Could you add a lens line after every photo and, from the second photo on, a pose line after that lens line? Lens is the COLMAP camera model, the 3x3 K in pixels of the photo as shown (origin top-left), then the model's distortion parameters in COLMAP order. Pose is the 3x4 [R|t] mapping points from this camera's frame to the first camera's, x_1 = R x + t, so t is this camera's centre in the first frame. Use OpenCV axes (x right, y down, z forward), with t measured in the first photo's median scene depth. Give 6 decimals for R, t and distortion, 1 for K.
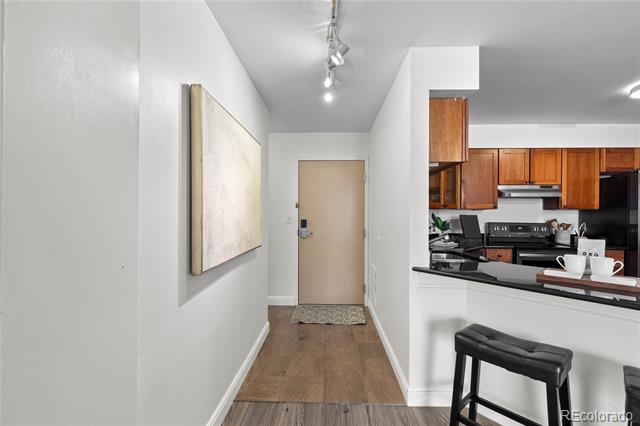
lens RADIAL K [[292.3, 0, 322.0], [0, 292.3, 214.3], [0, 0, 1]] dist [0.003873, 0.000364]
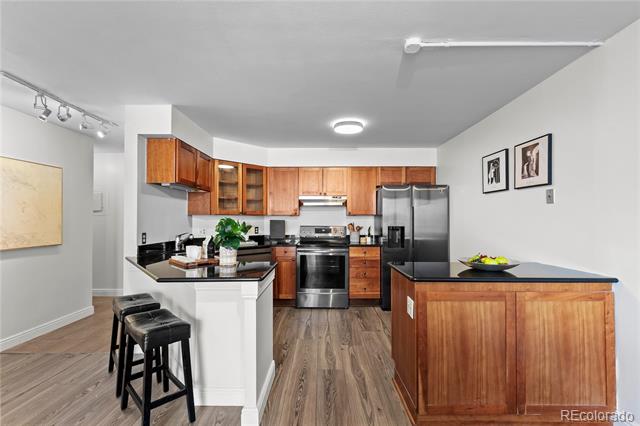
lens RADIAL K [[292.3, 0, 314.8], [0, 292.3, 215.6], [0, 0, 1]] dist [0.003873, 0.000364]
pose [[0.999740, -0.007706, 0.021440, 0.649544], [0.008085, 0.999811, -0.017654, 0.005849], [-0.021300, 0.017823, 0.999614, -0.247113]]
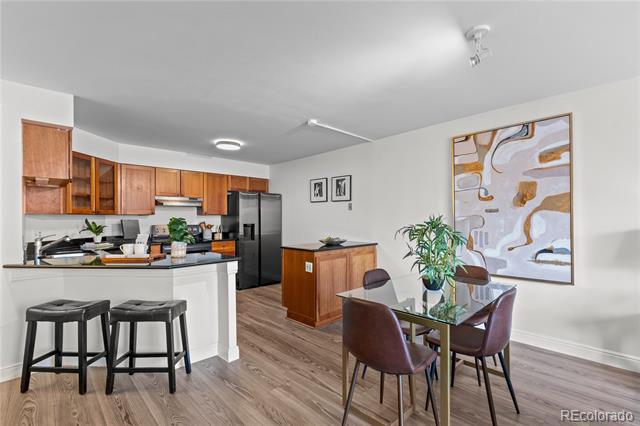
lens RADIAL K [[292.3, 0, 322.1], [0, 292.3, 215.7], [0, 0, 1]] dist [0.003873, 0.000364]
pose [[0.692522, -0.004783, 0.721381, 0.187273], [0.012883, 0.999901, -0.005738, 0.002619], [-0.721281, 0.013267, 0.692515, -0.406907]]
